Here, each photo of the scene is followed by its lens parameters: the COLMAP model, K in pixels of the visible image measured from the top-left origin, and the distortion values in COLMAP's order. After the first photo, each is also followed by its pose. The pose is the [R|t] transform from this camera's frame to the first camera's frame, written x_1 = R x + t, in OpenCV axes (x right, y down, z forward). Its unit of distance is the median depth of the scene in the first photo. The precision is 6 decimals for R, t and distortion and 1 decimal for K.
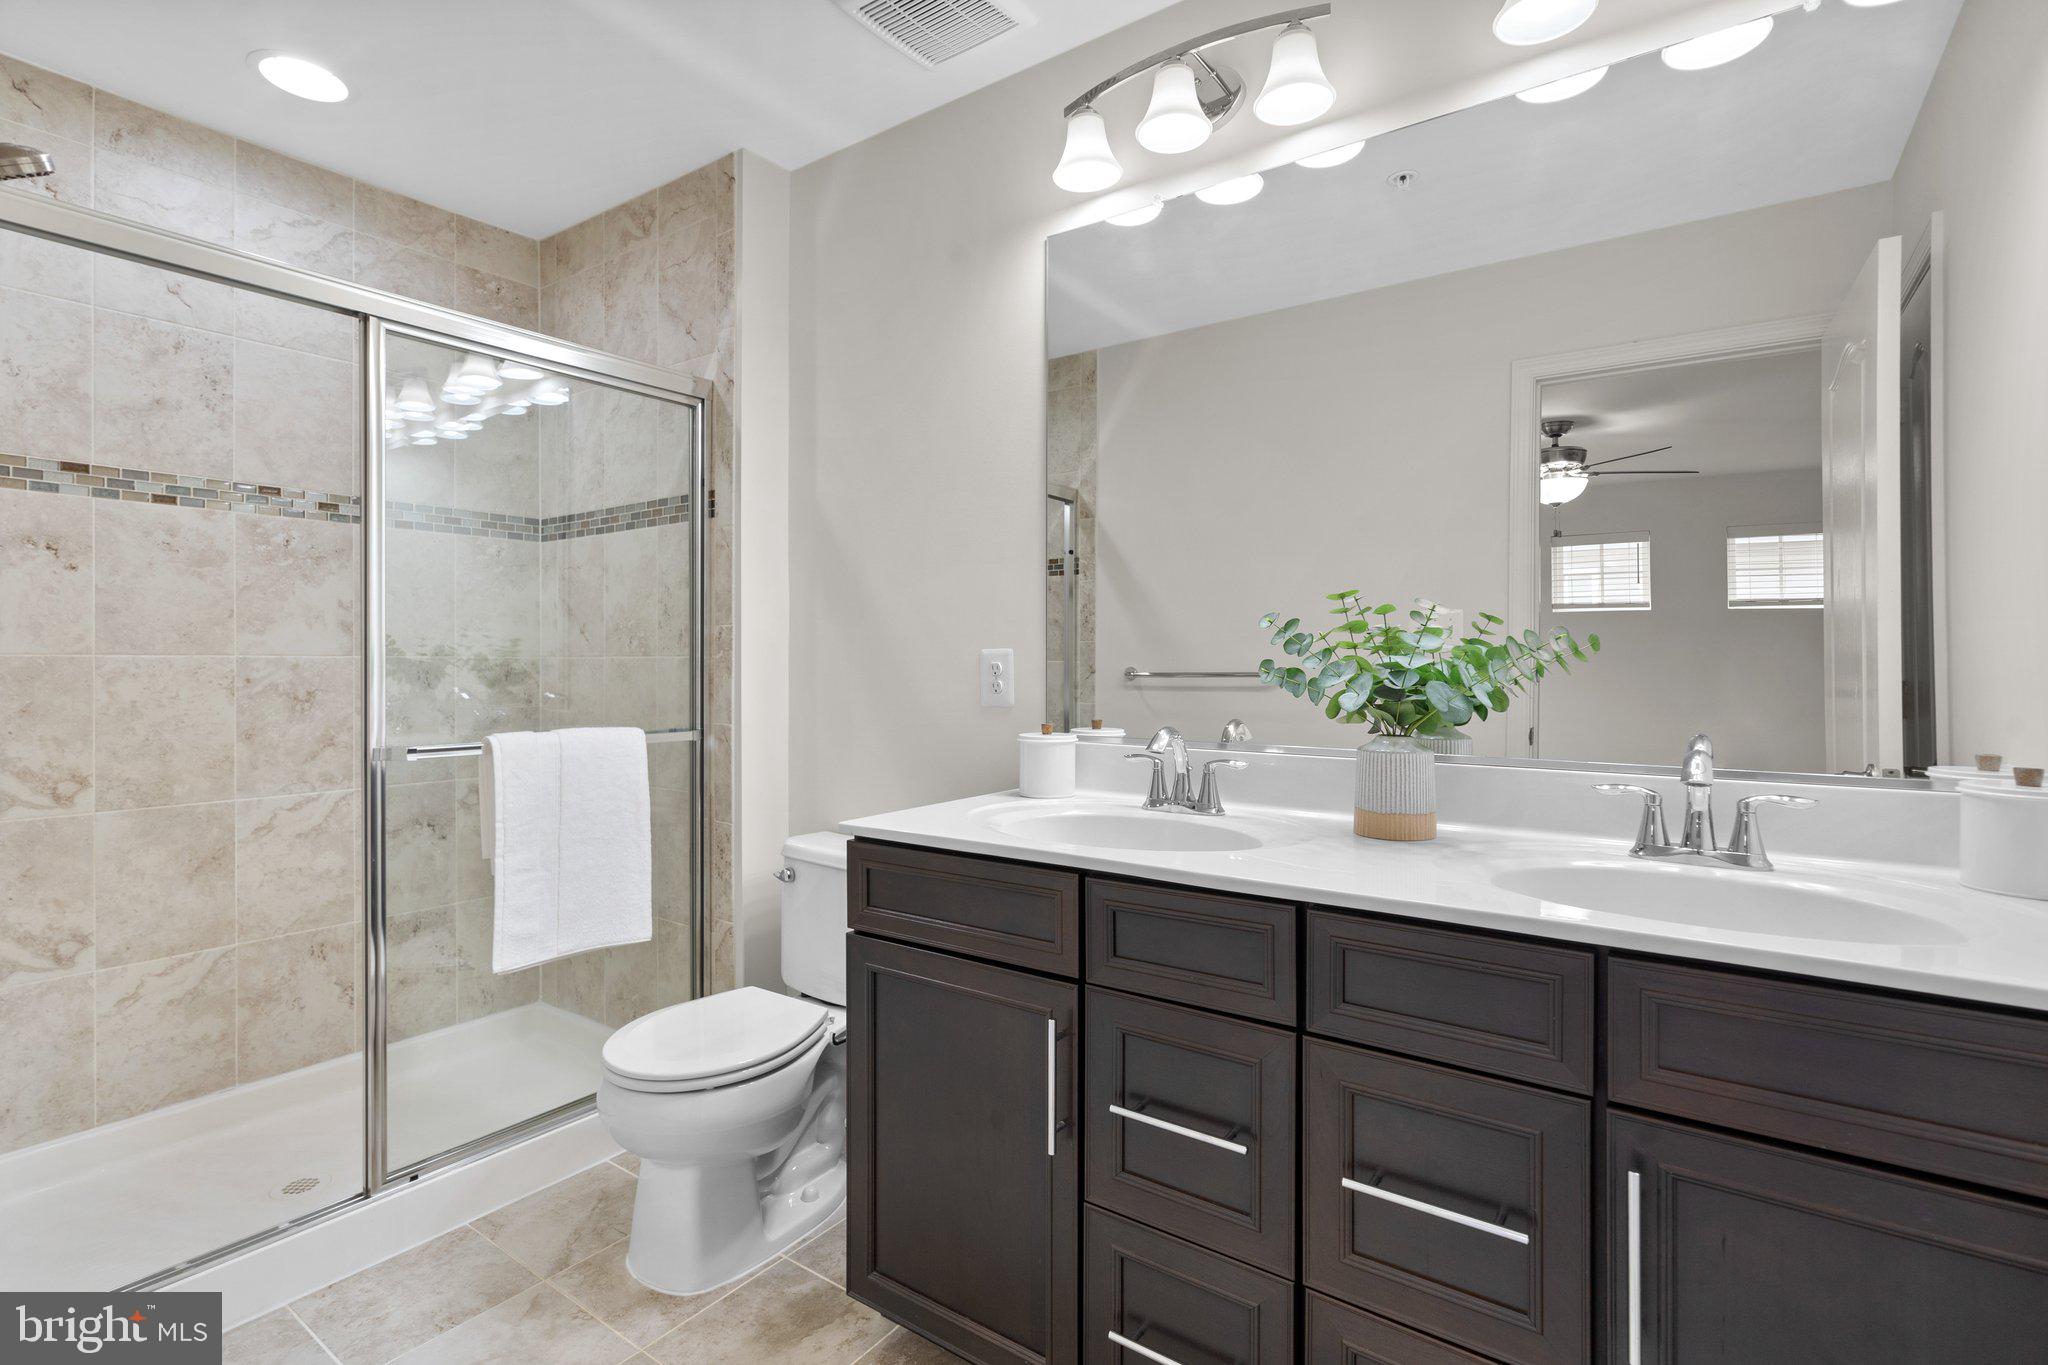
lens RADIAL K [[950.4, 0, 1033.9], [0, 950.4, 669.9], [0, 0, 1]] dist [-0.004215, 0.001624]
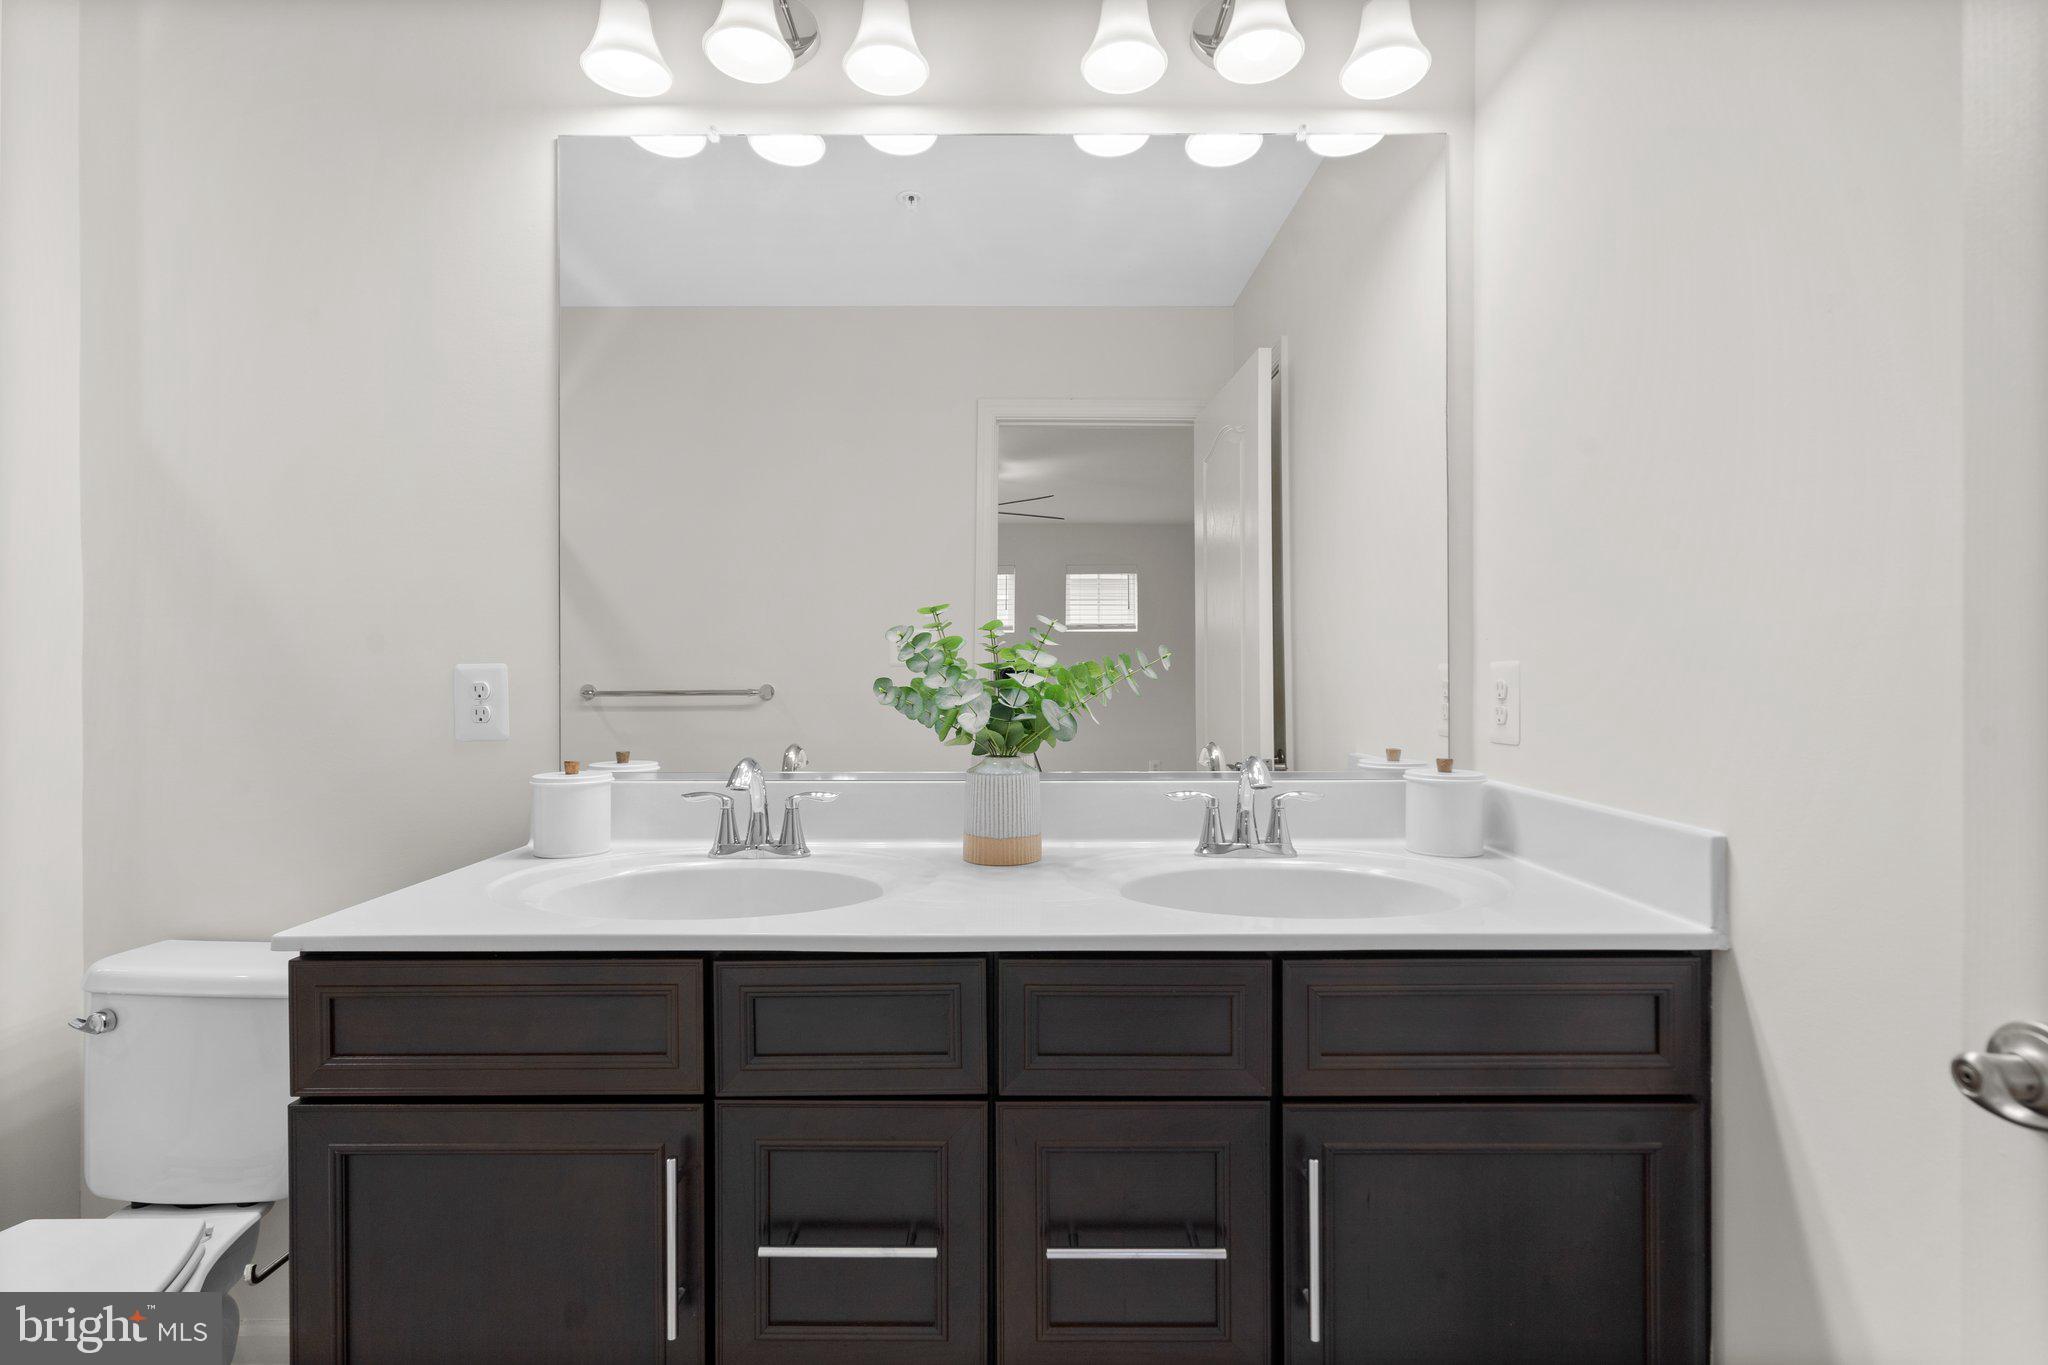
lens RADIAL K [[950.4, 0, 1018.2], [0, 950.4, 681.4], [0, 0, 1]] dist [-0.004215, 0.001624]
pose [[0.825882, -0.006528, 0.563806, -0.150631], [0.007625, 0.999971, 0.000409, -0.007131], [-0.563792, 0.003961, 0.825907, 0.189561]]
